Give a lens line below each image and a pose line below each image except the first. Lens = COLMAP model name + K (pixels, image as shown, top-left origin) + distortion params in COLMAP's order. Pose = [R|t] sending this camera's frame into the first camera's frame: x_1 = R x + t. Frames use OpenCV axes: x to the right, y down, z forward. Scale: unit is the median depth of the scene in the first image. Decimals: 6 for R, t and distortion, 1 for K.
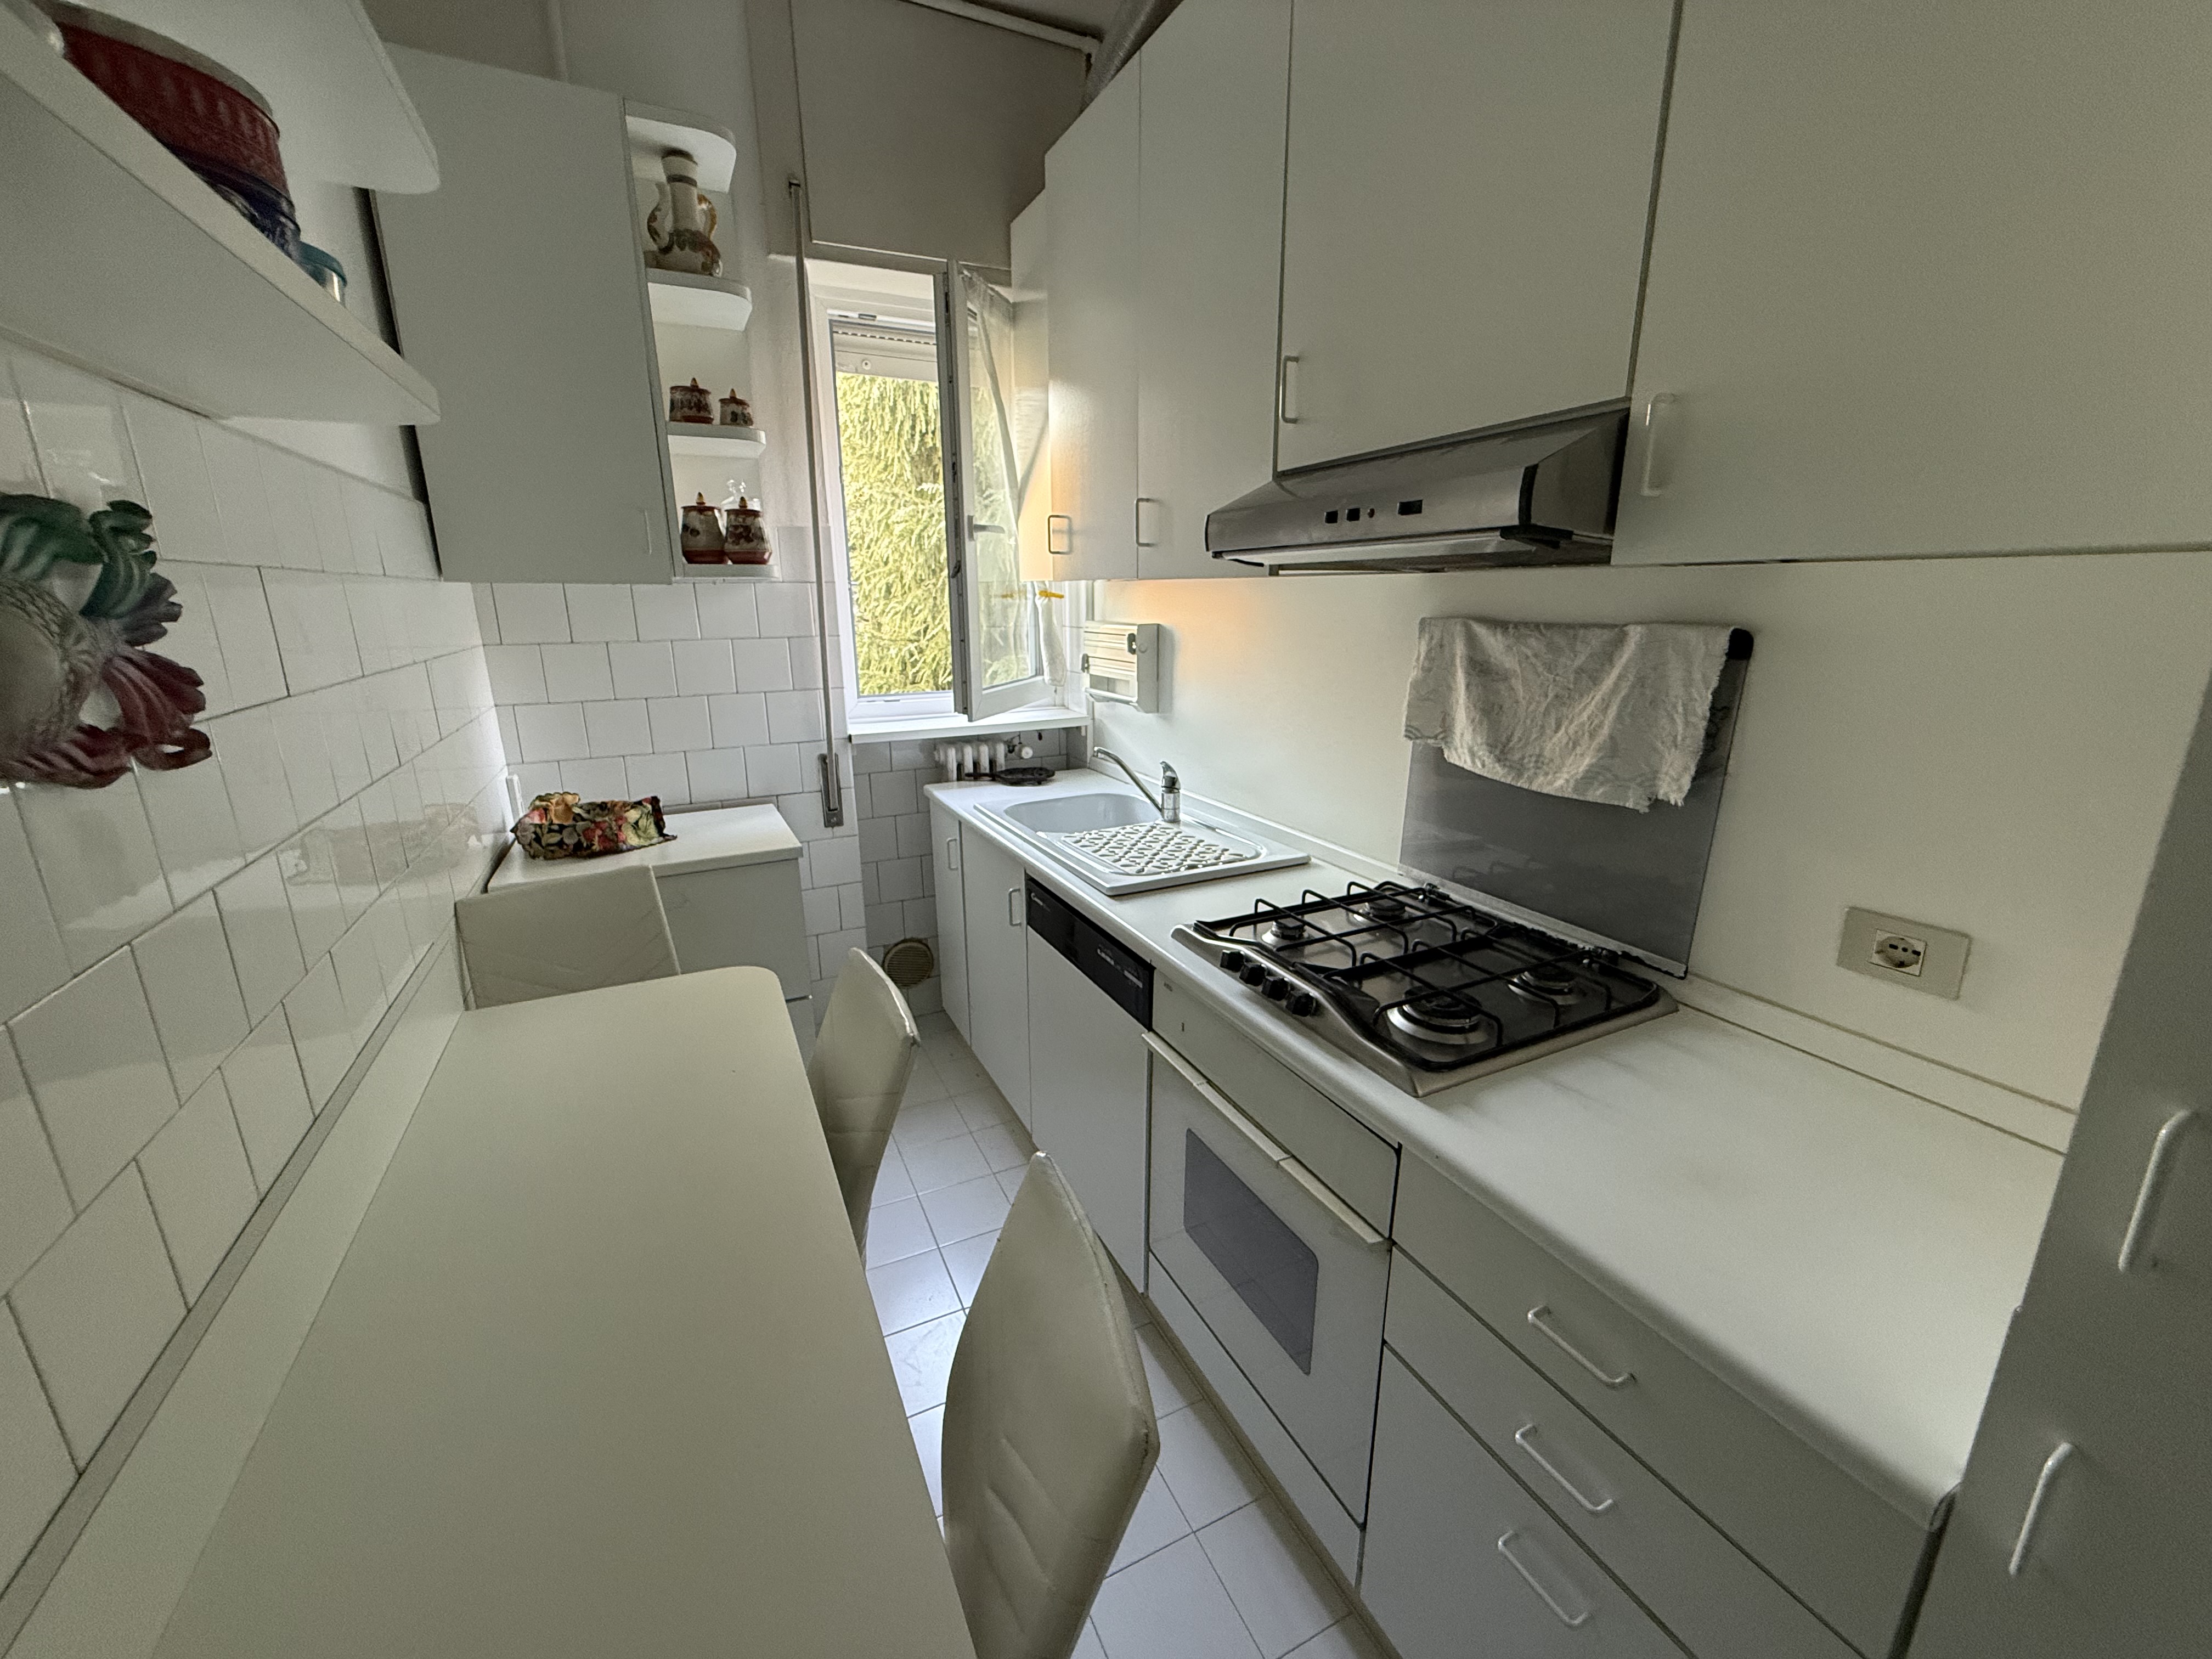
lens RADIAL K [[883.2, 0, 1099.8], [0, 883.2, 828.2], [0, 0, 1]] dist [0.001859, -0.000645]
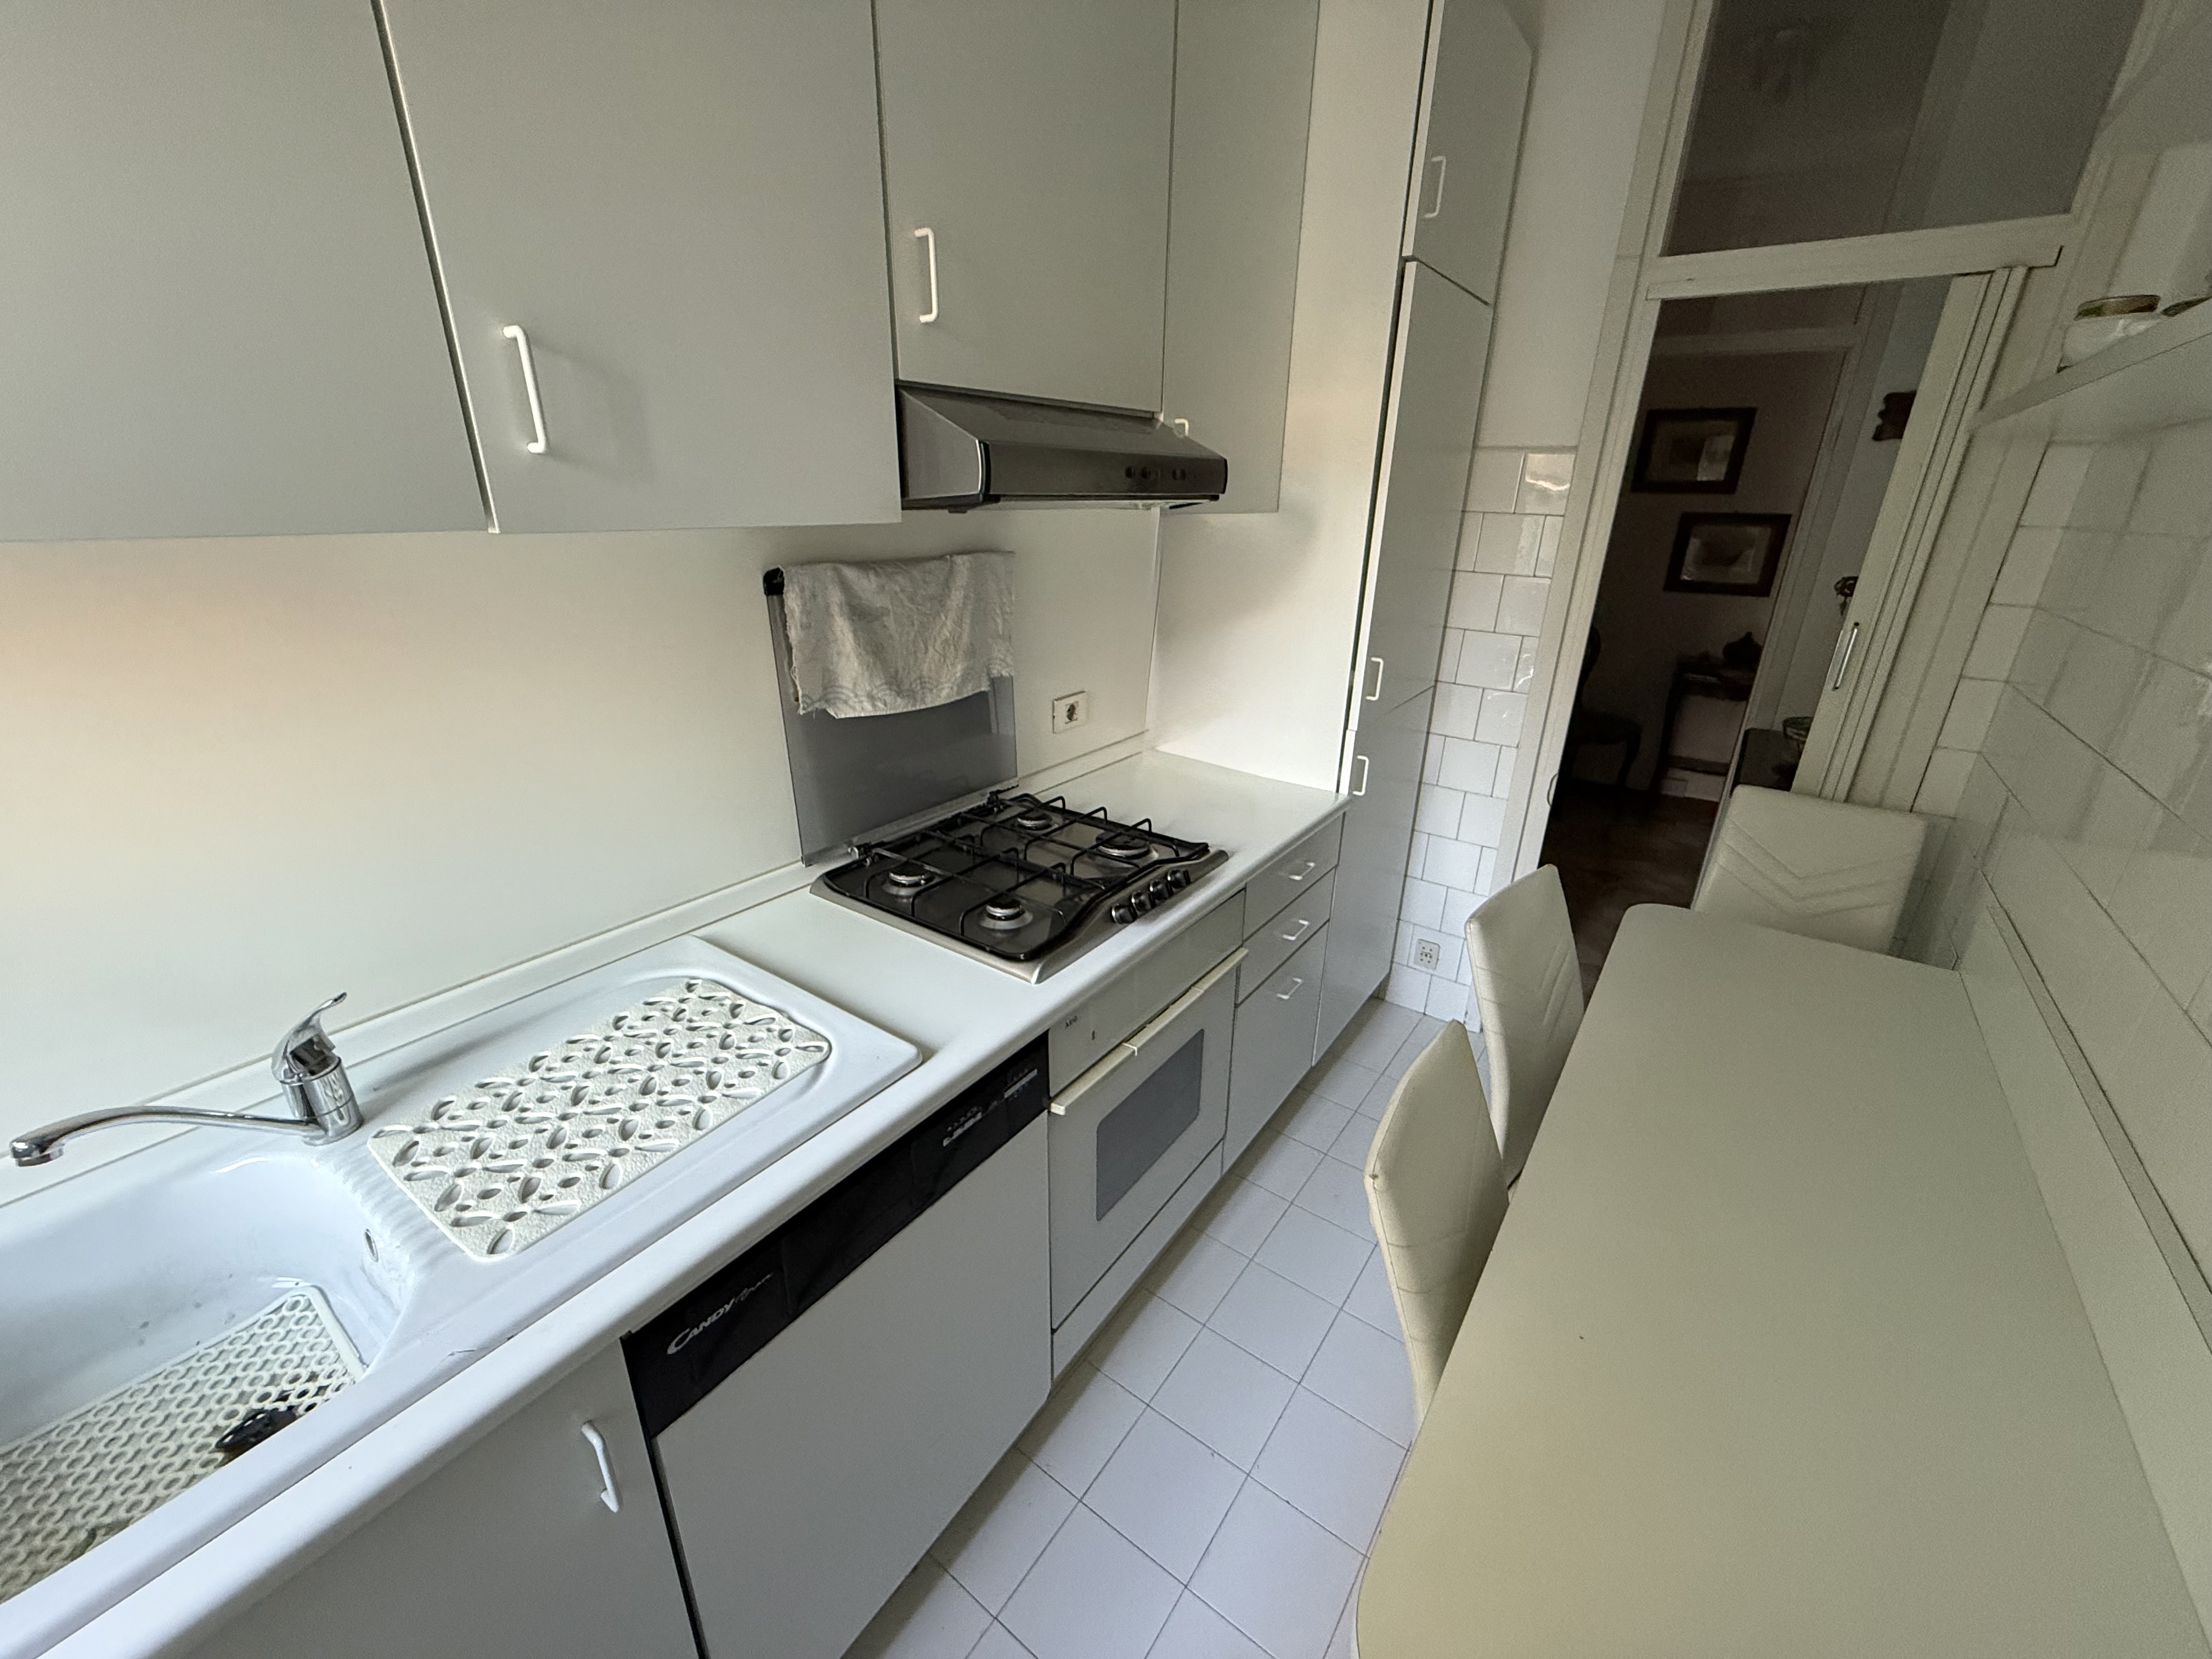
lens RADIAL K [[883.2, 0, 1094.2], [0, 883.2, 832.7], [0, 0, 1]] dist [0.001859, -0.000645]
pose [[-0.457978, -0.320847, 0.829044, -0.508317], [0.224597, 0.860578, 0.457123, -0.314702], [-0.860124, 0.395552, -0.322065, 1.036203]]
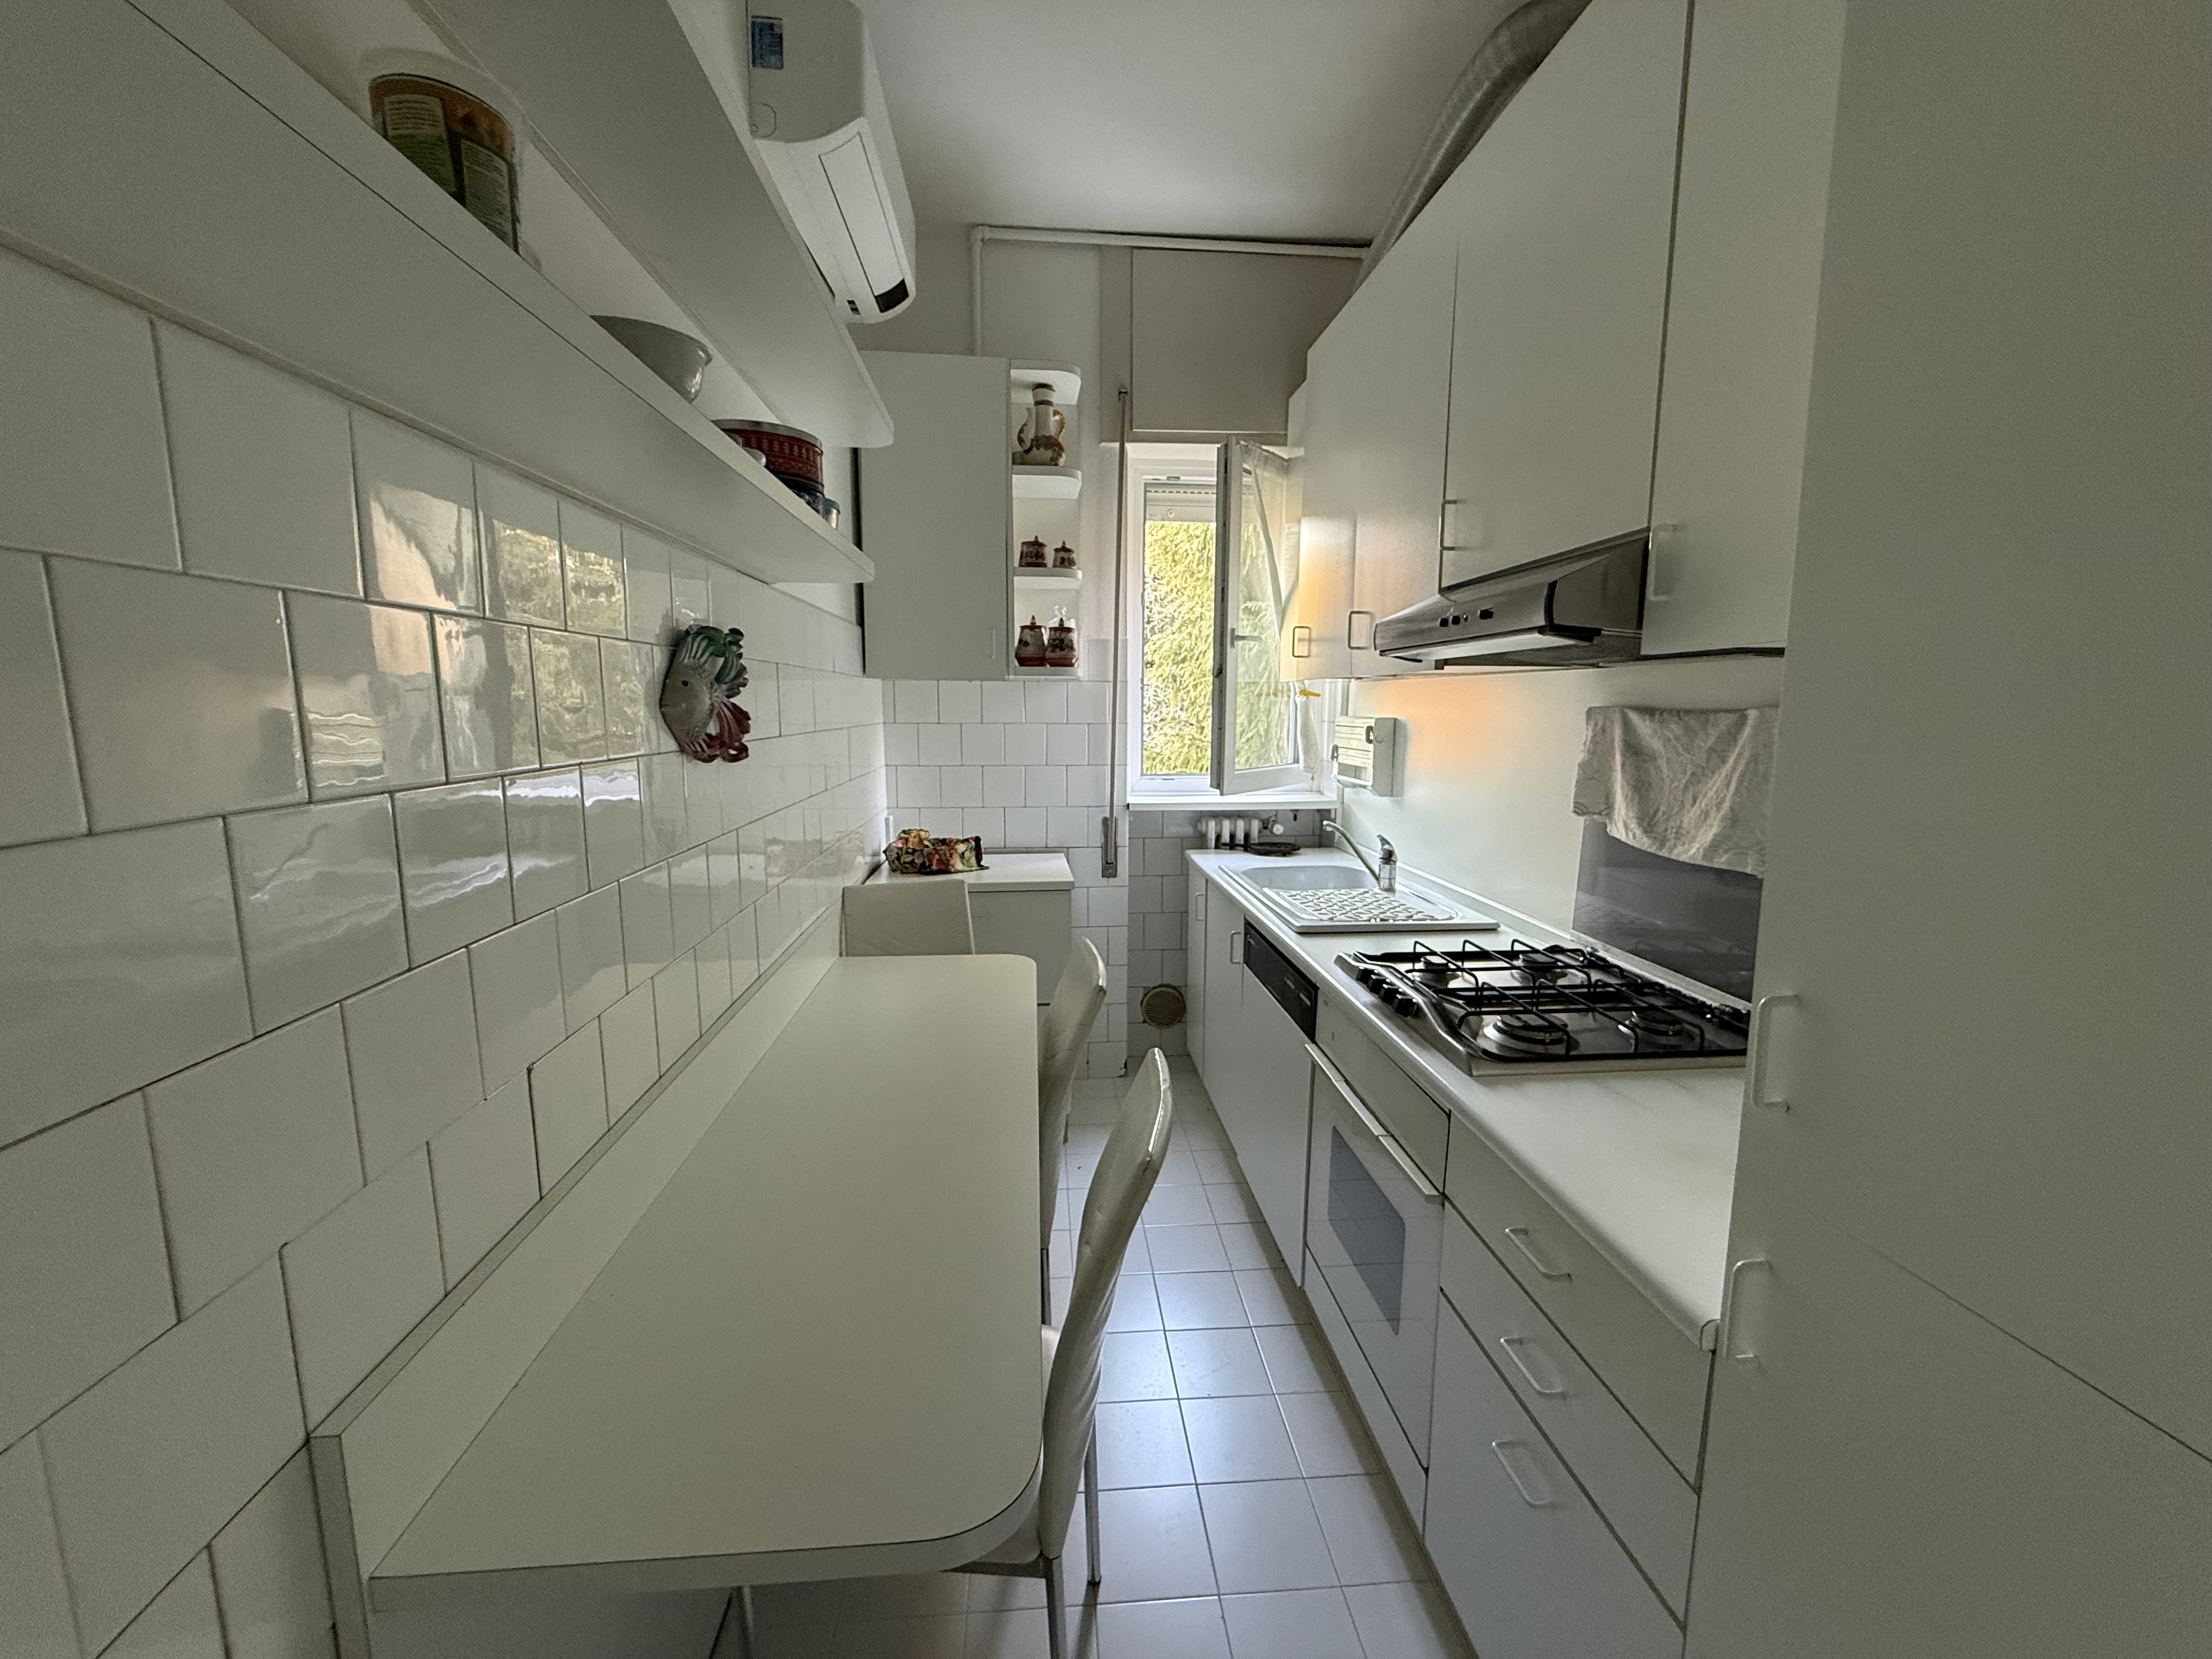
lens RADIAL K [[883.2, 0, 1095.6], [0, 883.2, 827.2], [0, 0, 1]] dist [0.001859, -0.000645]
pose [[0.931176, 0.060778, -0.359469, 0.179267], [-0.103578, 0.989479, -0.101010, 0.085376], [0.349547, 0.131291, 0.927674, -0.225779]]
